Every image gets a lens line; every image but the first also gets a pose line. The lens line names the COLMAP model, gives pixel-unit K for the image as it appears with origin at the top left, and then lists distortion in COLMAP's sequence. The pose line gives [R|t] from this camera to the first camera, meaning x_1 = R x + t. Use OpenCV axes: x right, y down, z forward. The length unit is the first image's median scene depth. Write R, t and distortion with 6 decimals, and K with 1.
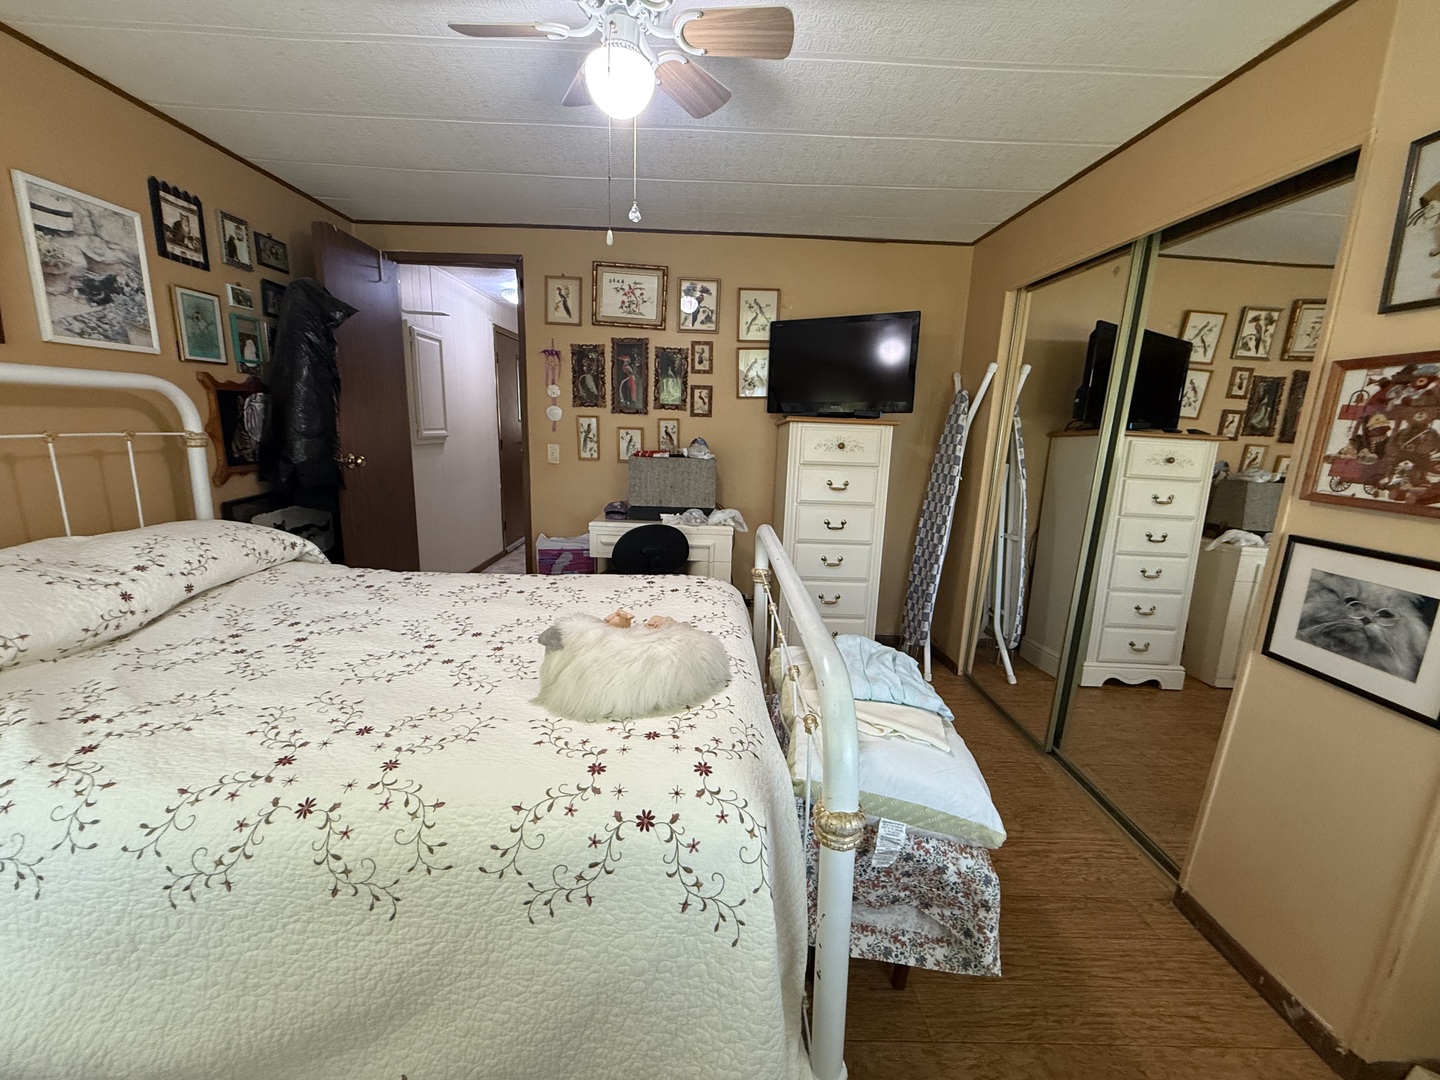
lens RADIAL K [[575.0, 0, 716.2], [0, 575.0, 540.0], [0, 0, 1]] dist [-0.000175, -0.000006]
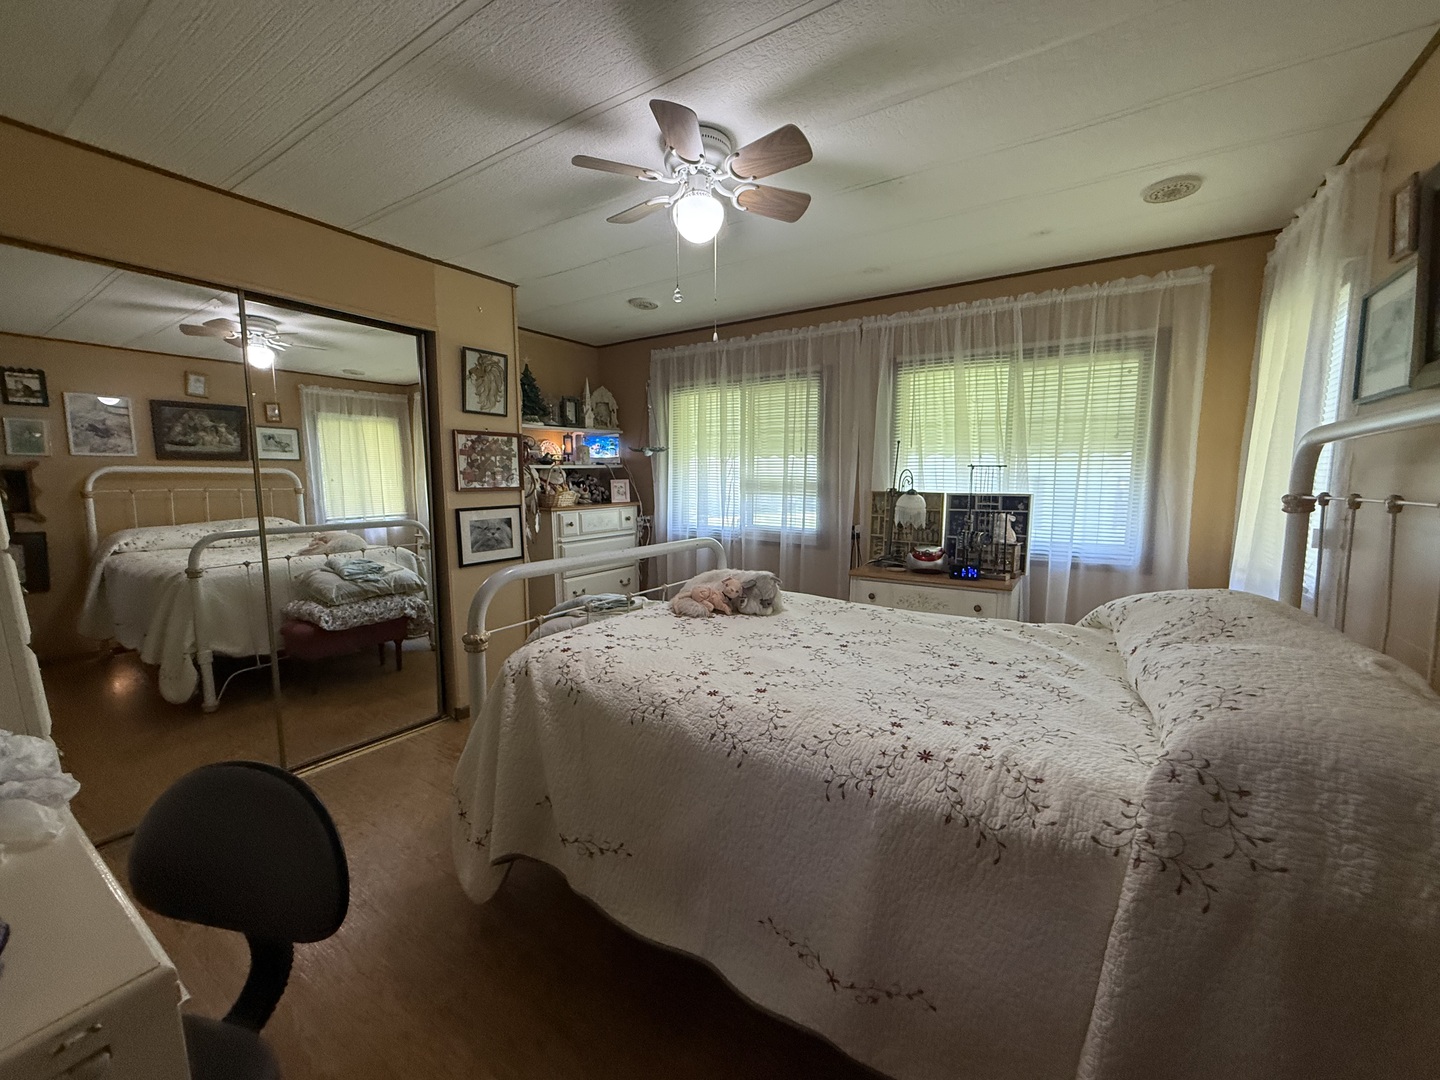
lens RADIAL K [[575.0, 0, 718.1], [0, 575.0, 536.4], [0, 0, 1]] dist [-0.000175, -0.000006]
pose [[-0.831707, -0.091051, 0.547698, -1.097929], [0.087166, 0.952815, 0.290766, -0.503079], [-0.548330, 0.289573, -0.784527, 2.445693]]
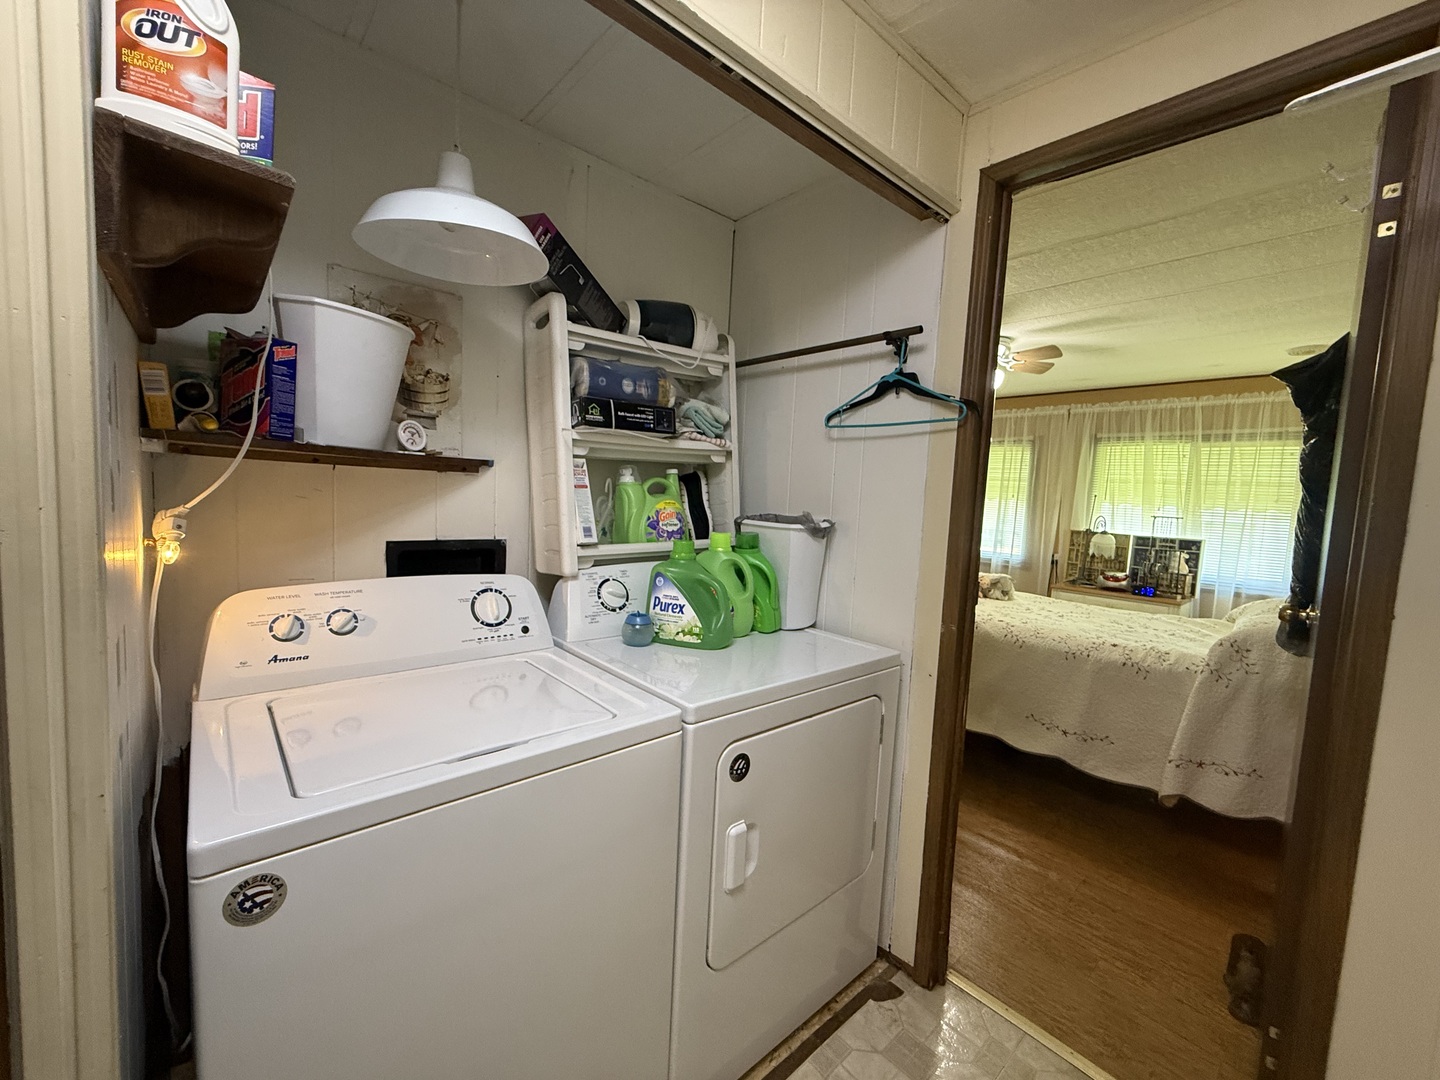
lens RADIAL K [[575.0, 0, 720.4], [0, 575.0, 540.2], [0, 0, 1]] dist [-0.000175, -0.000006]
pose [[-0.666040, -0.124014, 0.735534, -1.441360], [0.082649, 0.967741, 0.238005, -0.873448], [-0.741323, 0.219312, -0.634305, 3.958401]]
